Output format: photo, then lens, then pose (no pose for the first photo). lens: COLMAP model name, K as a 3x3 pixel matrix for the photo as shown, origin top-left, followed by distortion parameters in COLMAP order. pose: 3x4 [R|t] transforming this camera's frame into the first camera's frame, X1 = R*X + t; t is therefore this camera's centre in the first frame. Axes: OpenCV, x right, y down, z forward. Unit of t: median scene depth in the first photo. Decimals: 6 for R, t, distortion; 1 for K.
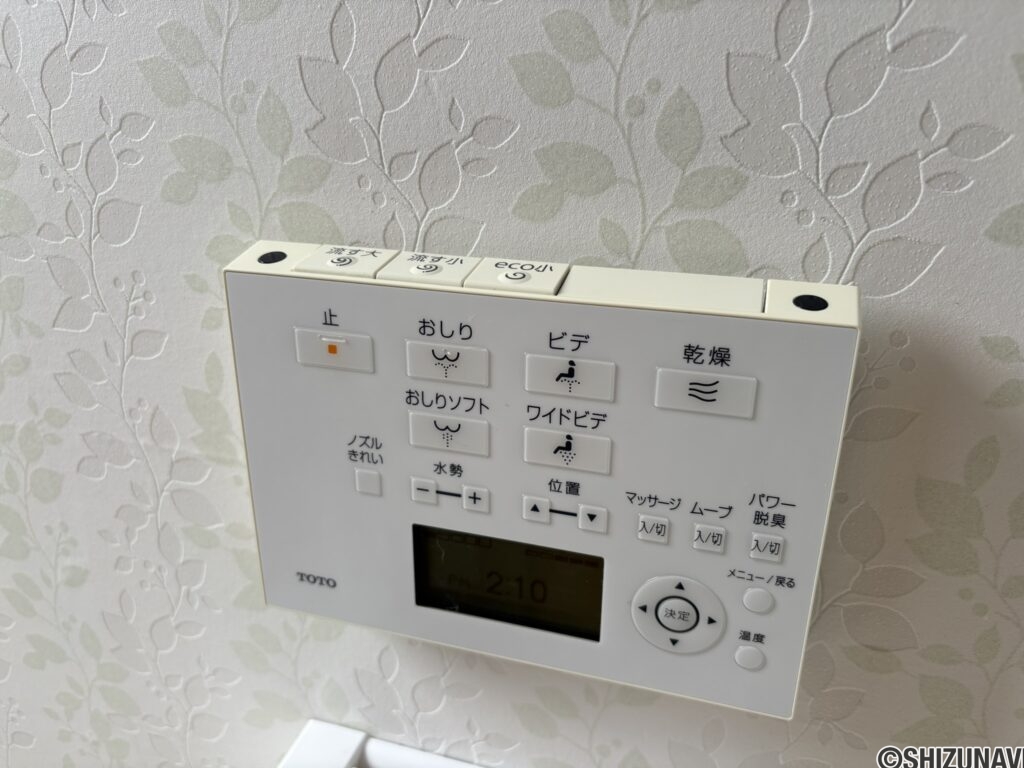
lens RADIAL K [[781.3, 0, 511.0], [0, 781.3, 383.1], [0, 0, 1]] dist [-0.003372, -0.001598]
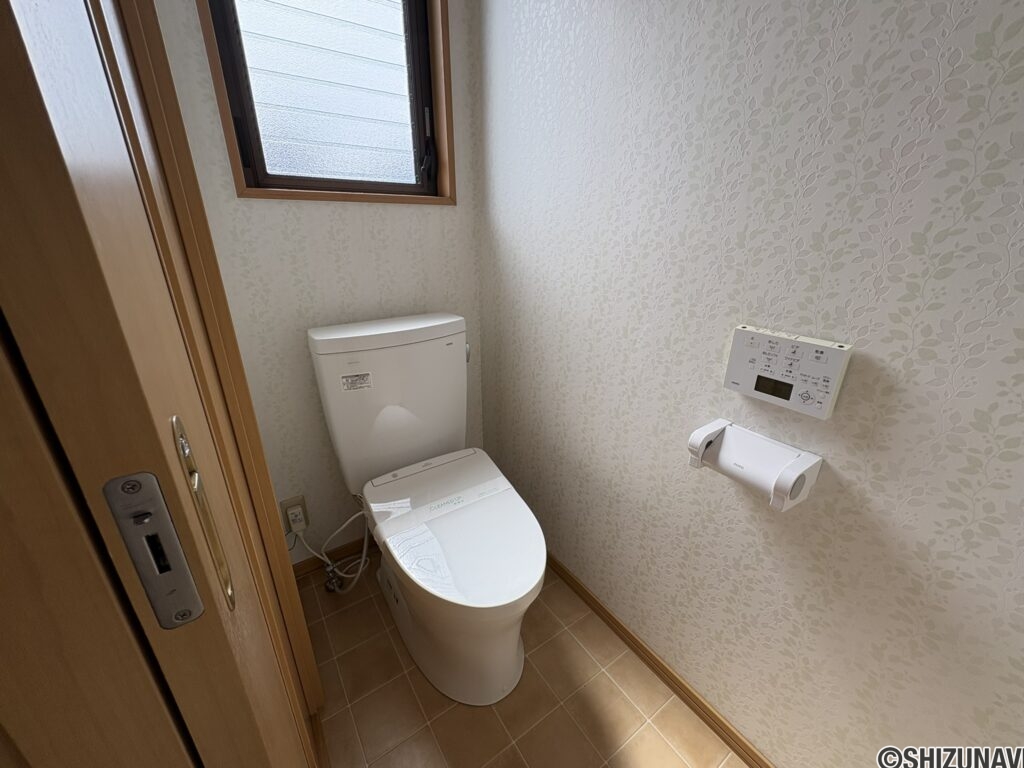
lens RADIAL K [[409.1, 0, 512.4], [0, 409.1, 382.3], [0, 0, 1]] dist [0.000089, -0.000509]
pose [[0.781094, 0.223042, -0.583220, 0.259734], [-0.235515, 0.970276, 0.055644, 0.538115], [0.578295, 0.093894, 0.810407, -2.776998]]
